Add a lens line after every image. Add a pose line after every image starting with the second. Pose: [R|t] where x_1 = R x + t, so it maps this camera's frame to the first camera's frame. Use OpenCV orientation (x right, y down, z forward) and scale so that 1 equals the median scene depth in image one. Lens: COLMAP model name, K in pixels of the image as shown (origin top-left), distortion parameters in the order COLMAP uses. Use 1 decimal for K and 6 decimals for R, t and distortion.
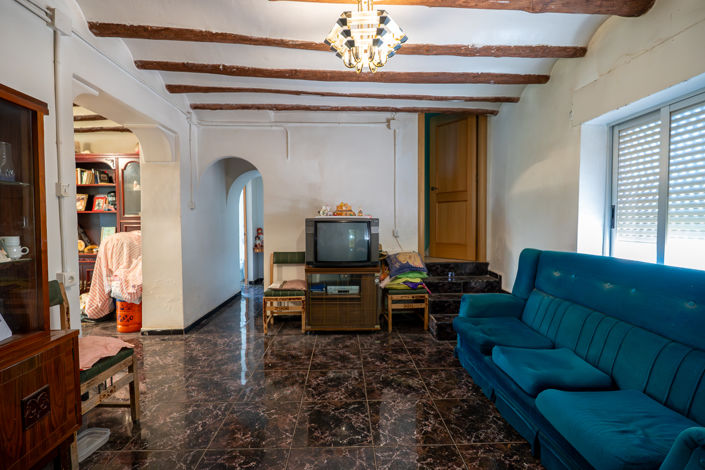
lens RADIAL K [[308.7, 0, 351.8], [0, 308.7, 235.2], [0, 0, 1]] dist [-0.004676, 0.000430]
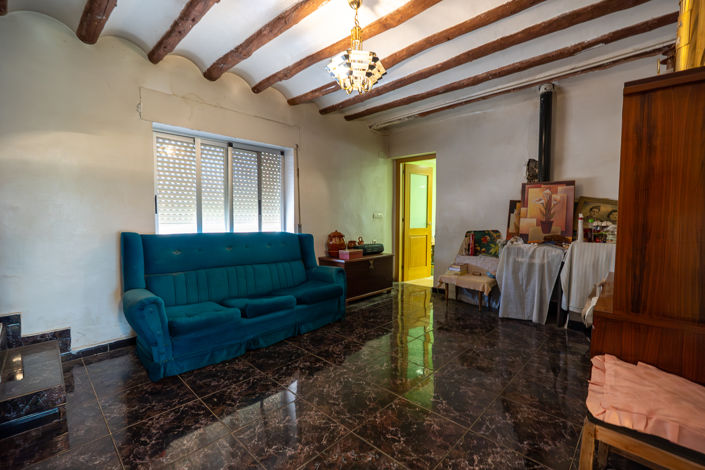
lens RADIAL K [[308.7, 0, 351.3], [0, 308.7, 237.4], [0, 0, 1]] dist [-0.004676, 0.000430]
pose [[-0.692218, -0.052463, 0.719779, -0.707857], [0.021048, 0.995462, 0.092799, -0.028285], [-0.721381, 0.079388, -0.687973, 1.510637]]
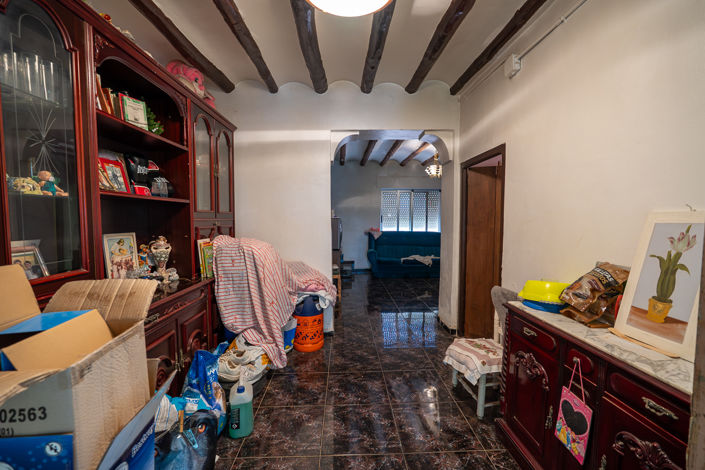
lens RADIAL K [[308.7, 0, 351.7], [0, 308.7, 234.9], [0, 0, 1]] dist [-0.004676, 0.000430]
pose [[-0.006832, -0.063146, 0.997981, -2.498224], [0.038202, 0.997259, 0.063362, -0.120762], [-0.999247, 0.038558, -0.004400, 1.538069]]
